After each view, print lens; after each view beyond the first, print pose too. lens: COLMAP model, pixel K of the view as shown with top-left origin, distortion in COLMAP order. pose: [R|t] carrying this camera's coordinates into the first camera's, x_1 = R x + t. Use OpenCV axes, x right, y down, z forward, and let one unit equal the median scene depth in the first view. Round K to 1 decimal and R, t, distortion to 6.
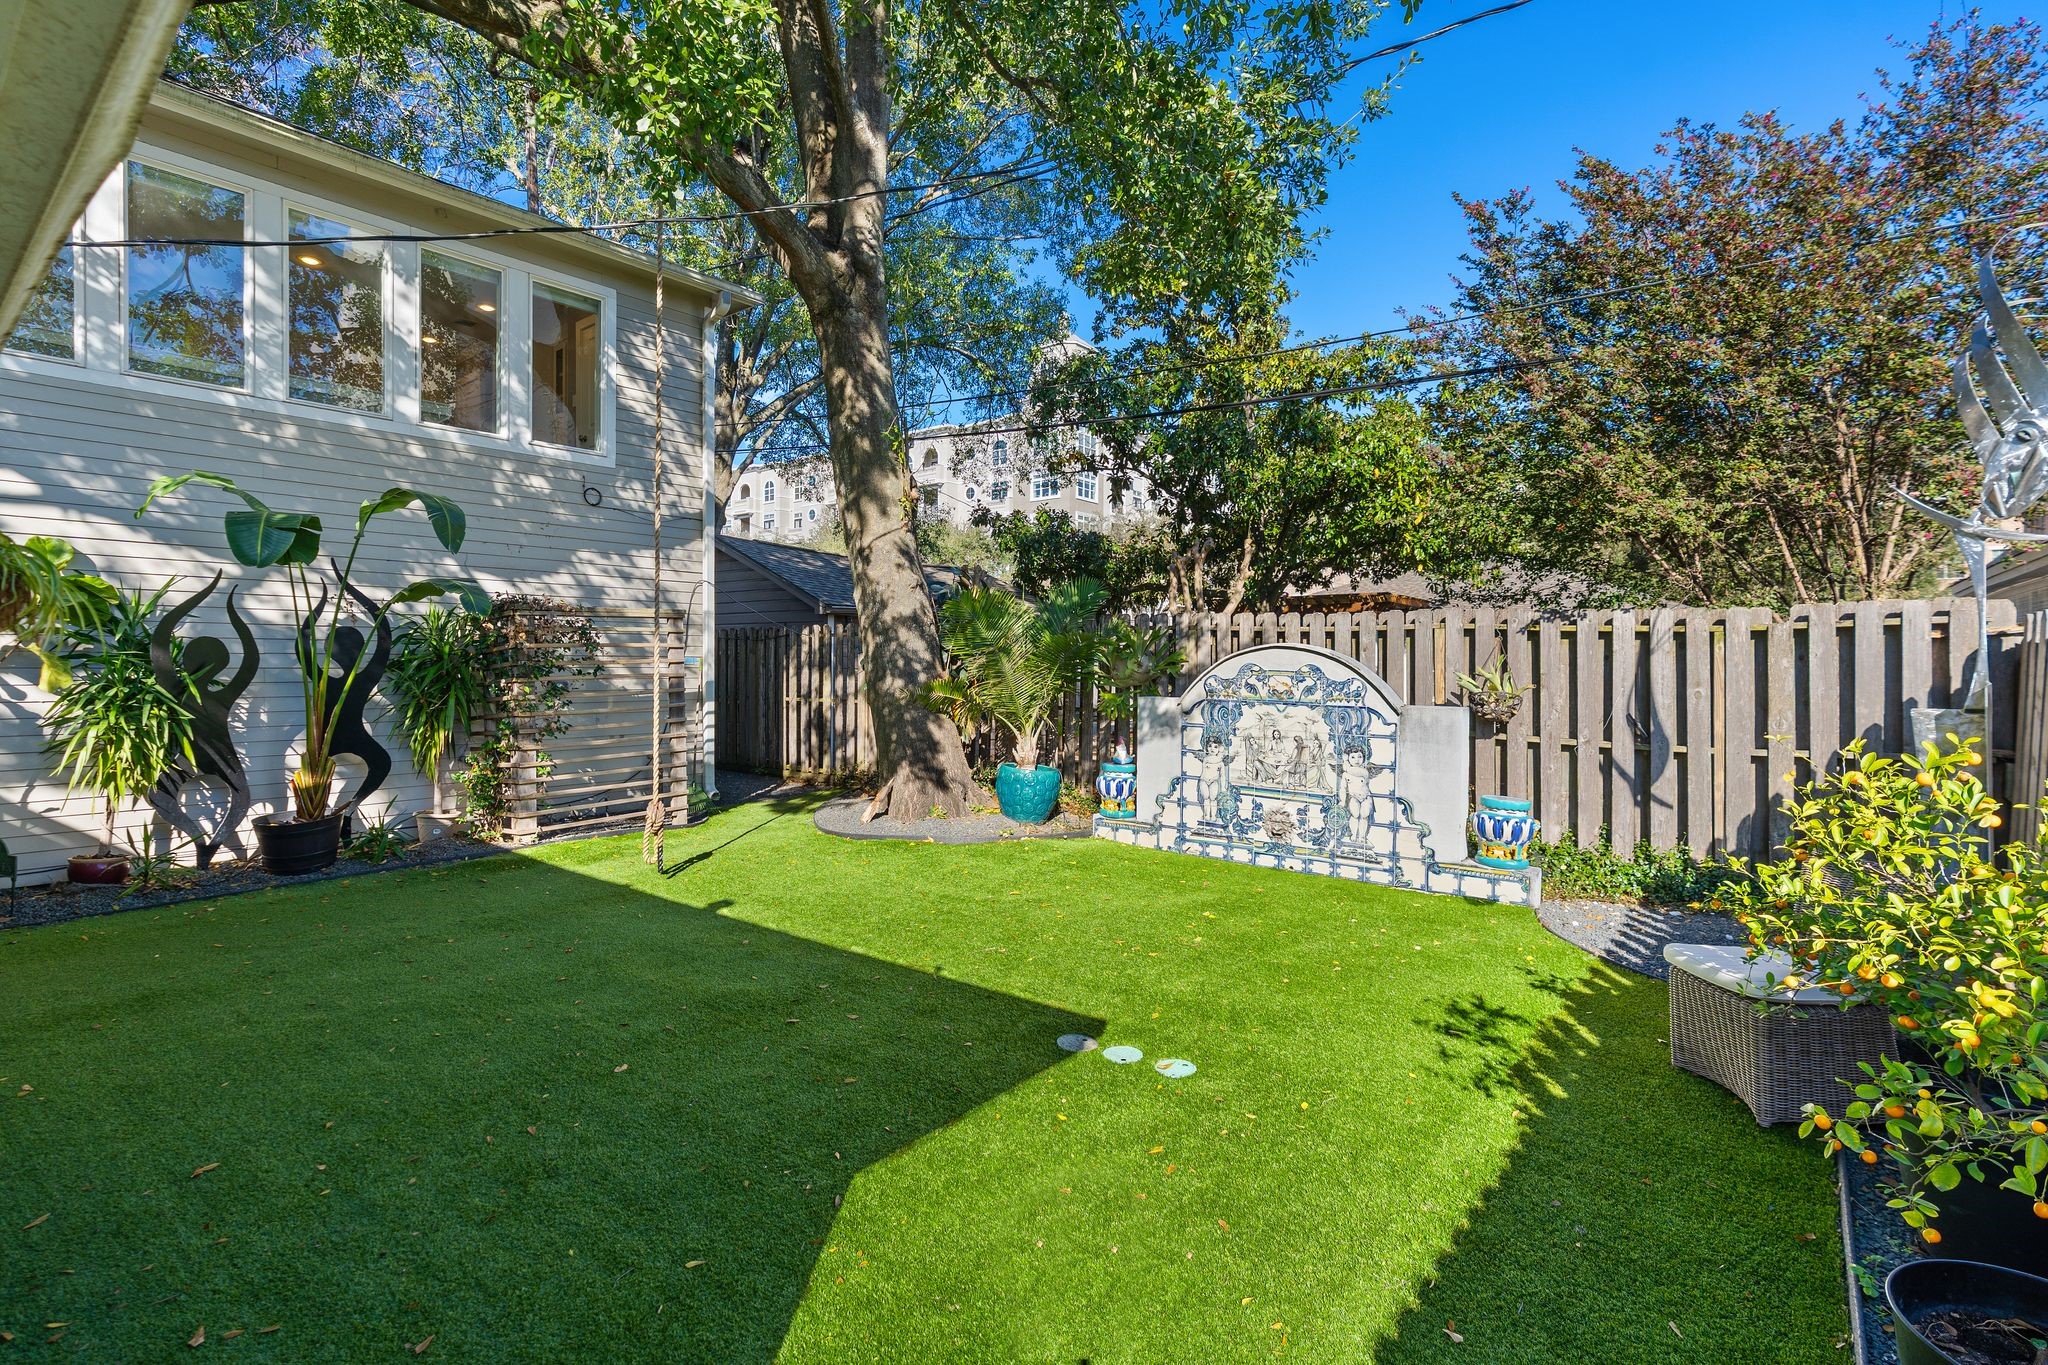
lens RADIAL K [[983.4, 0, 1025.4], [0, 983.4, 668.2], [0, 0, 1]] dist [-0.001244, 0.000398]
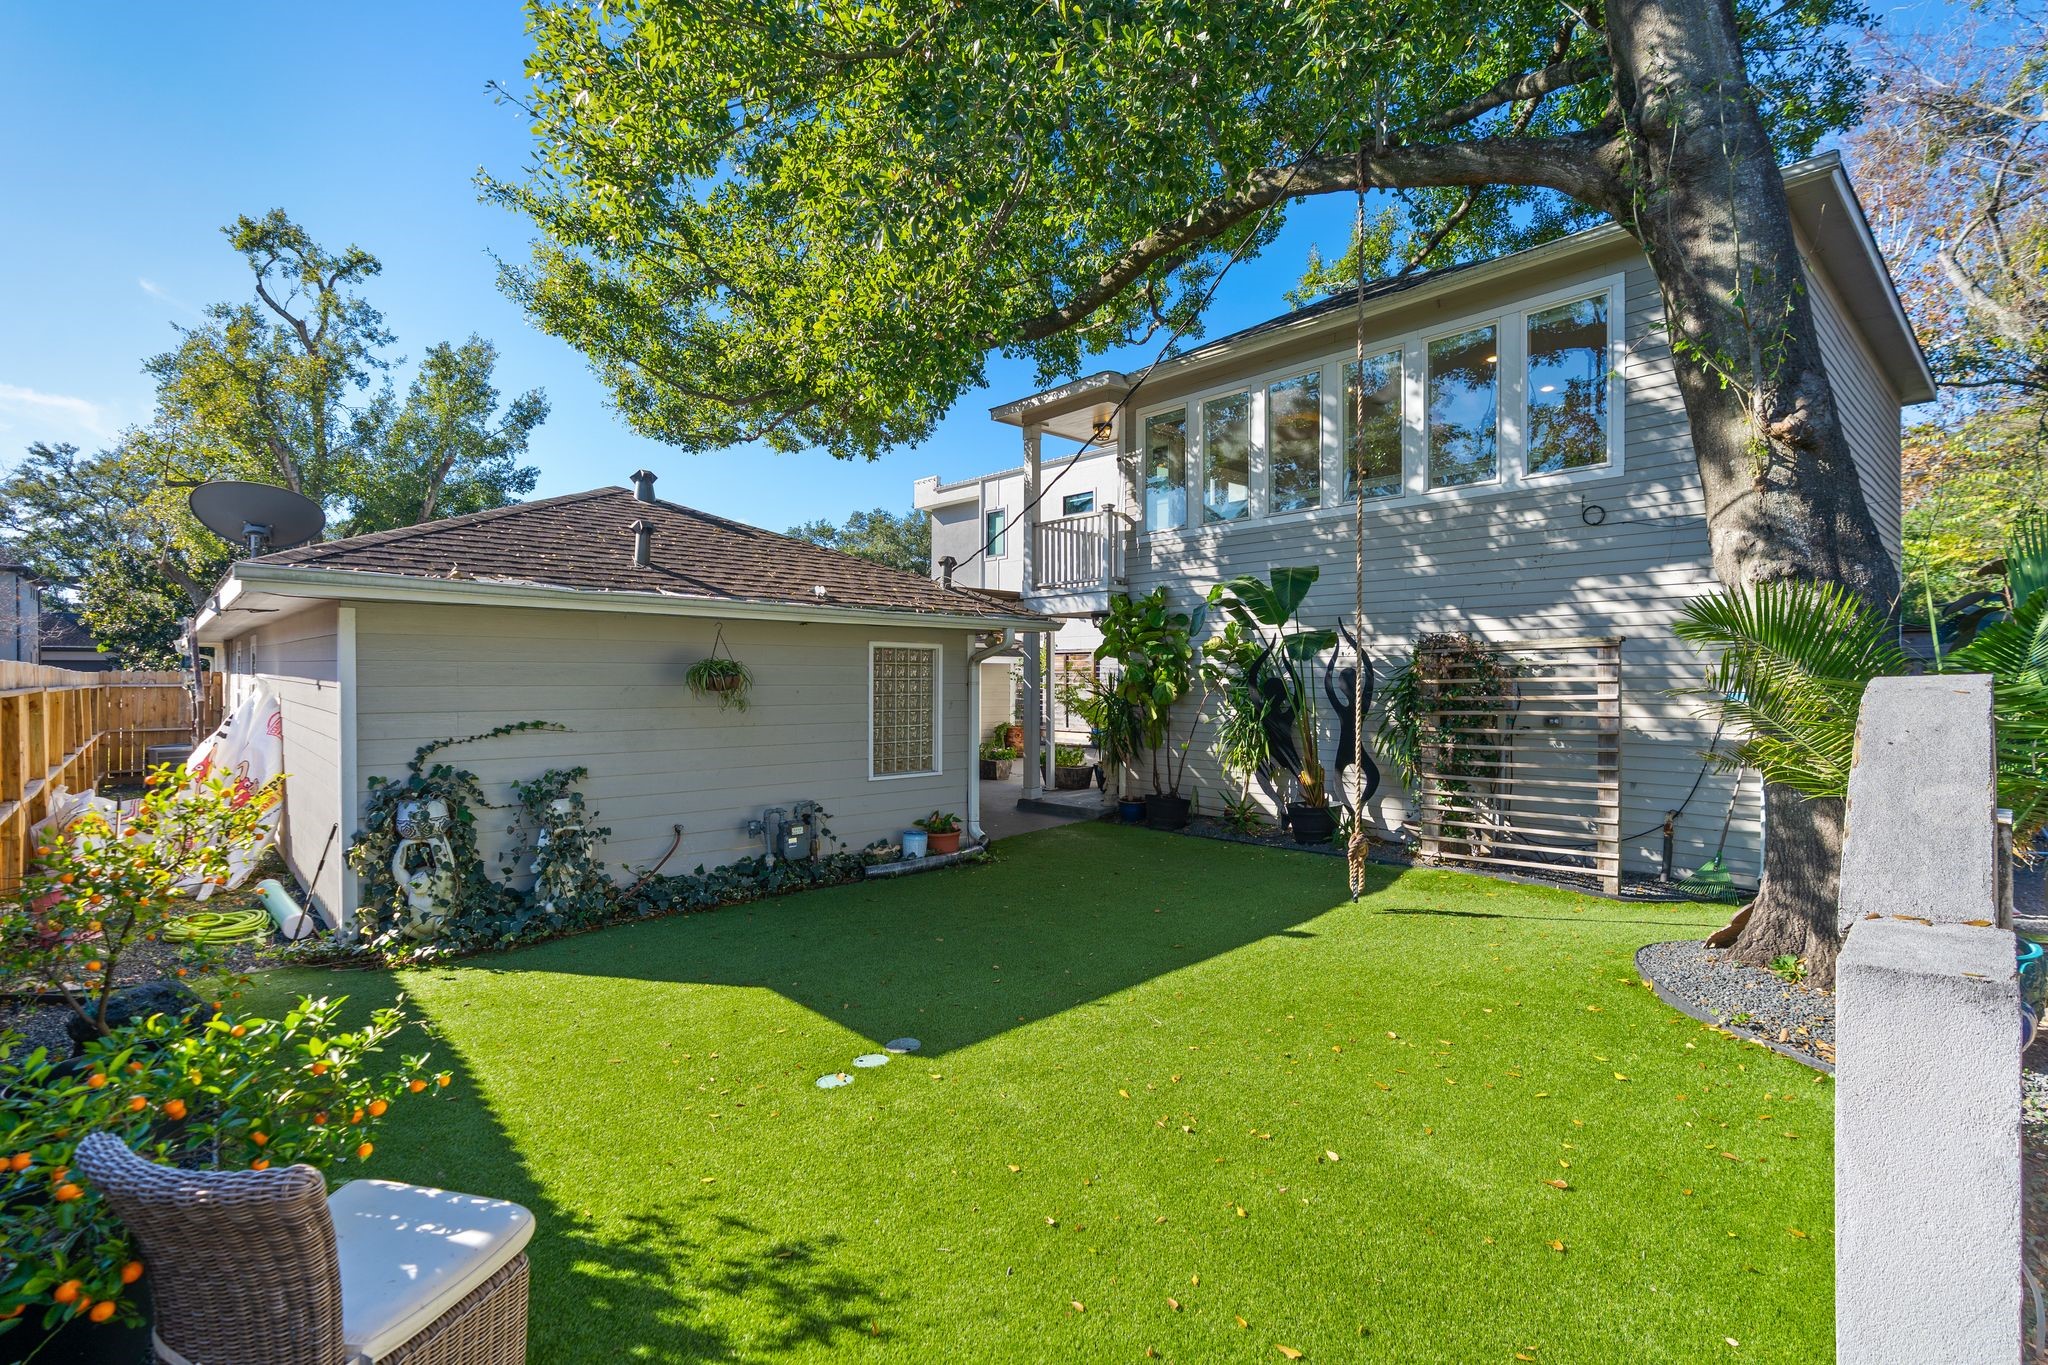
lens RADIAL K [[983.4, 0, 1028.1], [0, 983.4, 678.5], [0, 0, 1]] dist [-0.001244, 0.000398]
pose [[-0.186385, -0.001653, -0.982475, 0.632873], [-0.009775, 0.999952, 0.000172, -0.022954], [0.982428, 0.009635, -0.186392, 0.753882]]
